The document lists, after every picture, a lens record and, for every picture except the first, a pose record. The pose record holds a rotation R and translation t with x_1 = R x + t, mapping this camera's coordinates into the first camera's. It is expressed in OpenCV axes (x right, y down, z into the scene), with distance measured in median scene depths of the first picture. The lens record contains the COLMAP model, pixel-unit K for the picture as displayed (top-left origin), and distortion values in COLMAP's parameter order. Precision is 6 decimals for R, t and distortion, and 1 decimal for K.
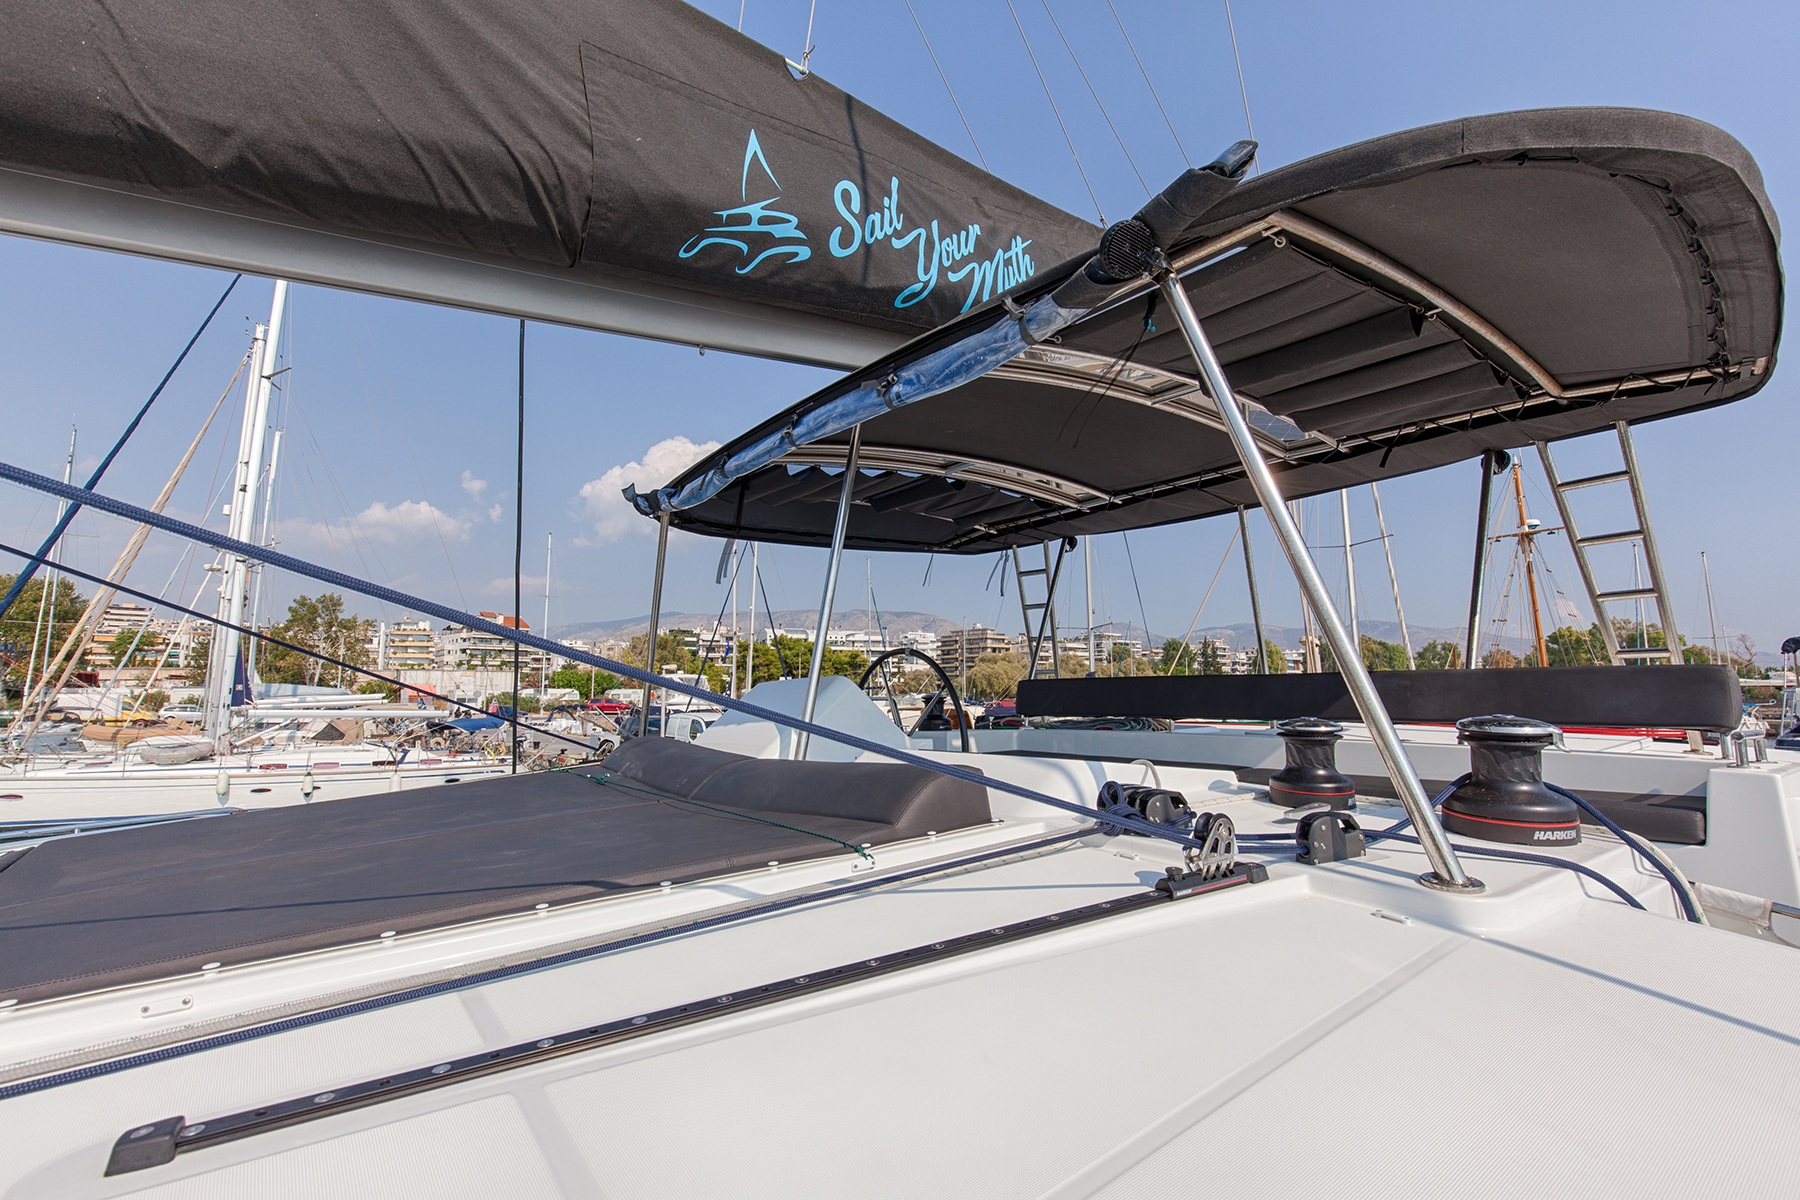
lens RADIAL K [[826.1, 0, 890.5], [0, 826.1, 615.1], [0, 0, 1]] dist [0.010803, 0.000157]
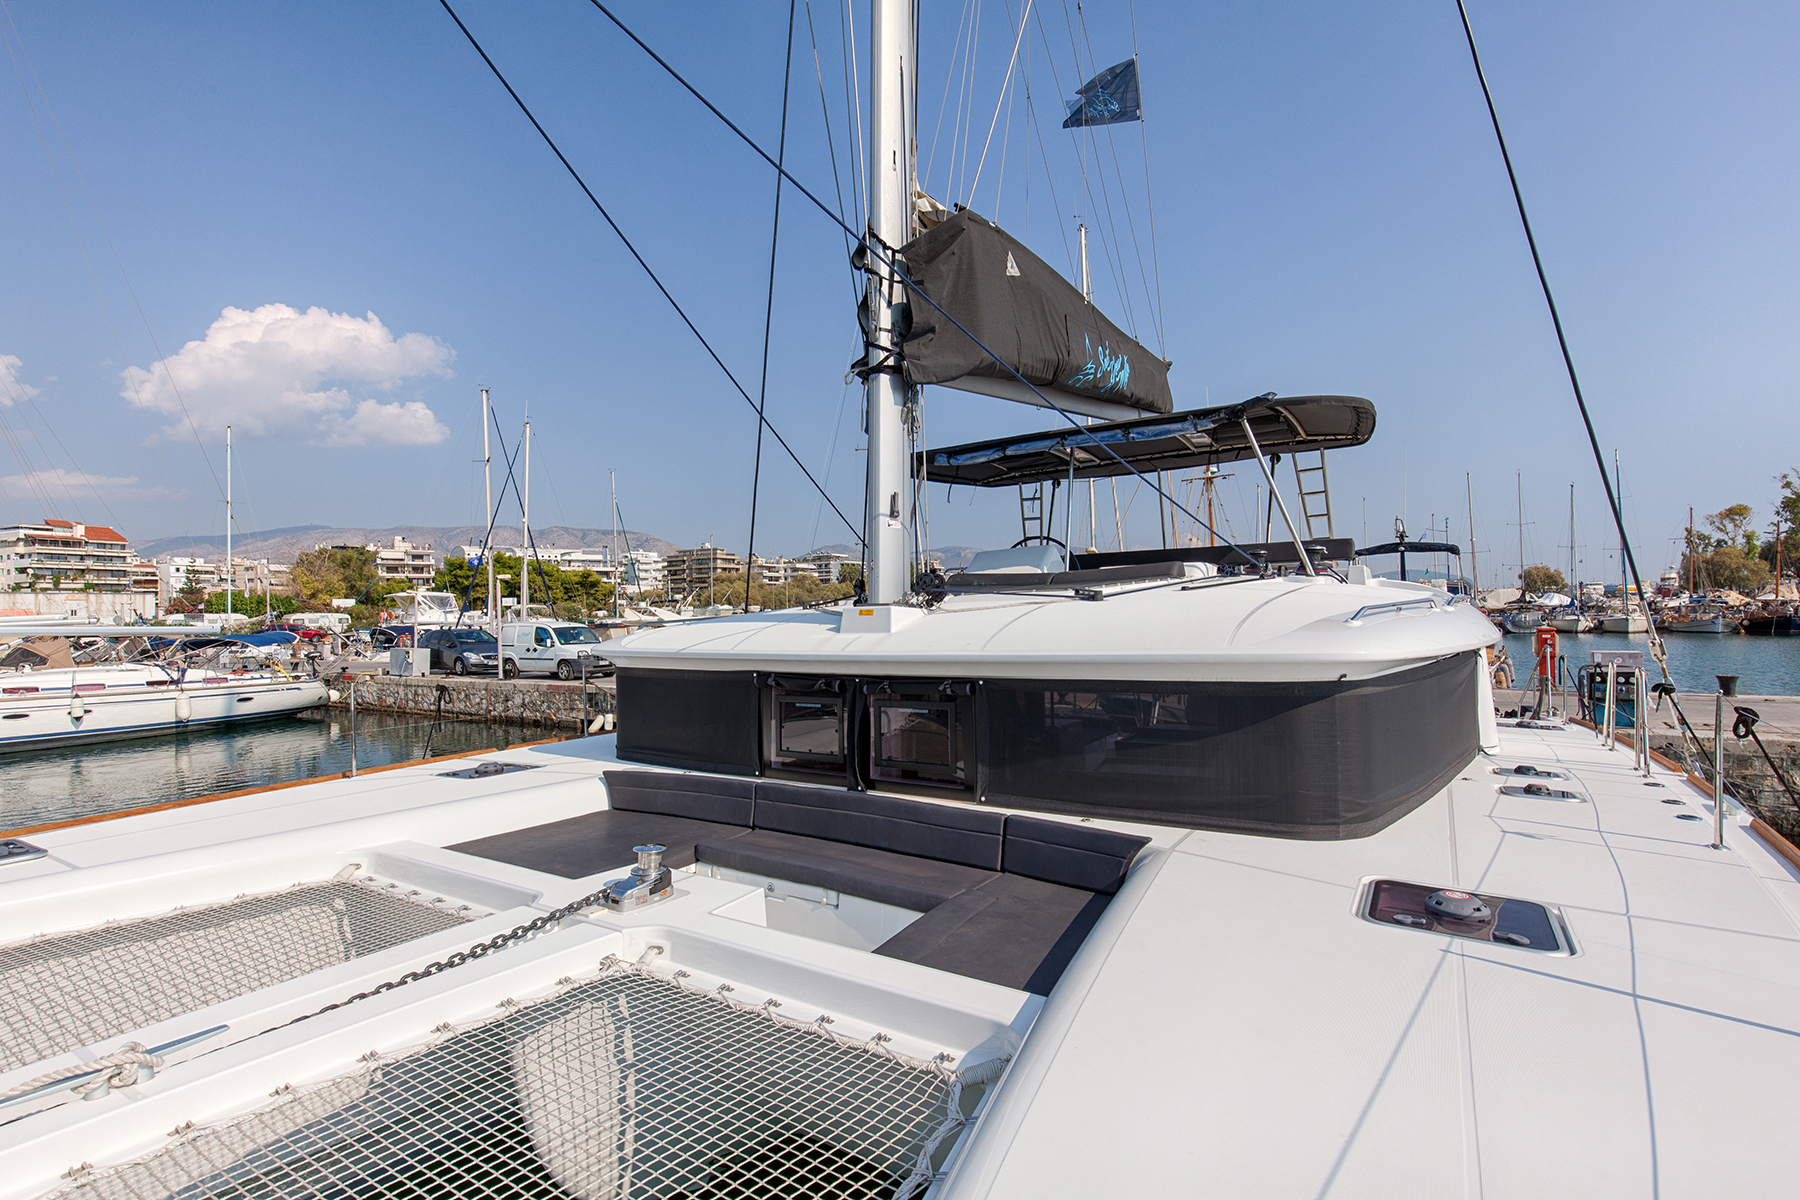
lens RADIAL K [[826.1, 0, 906.7], [0, 826.1, 593.2], [0, 0, 1]] dist [0.010803, 0.000157]
pose [[0.943112, -0.009073, 0.332351, -0.156324], [-0.014306, 0.997594, 0.067829, 0.007434], [-0.332167, -0.068725, 0.940713, -0.132516]]
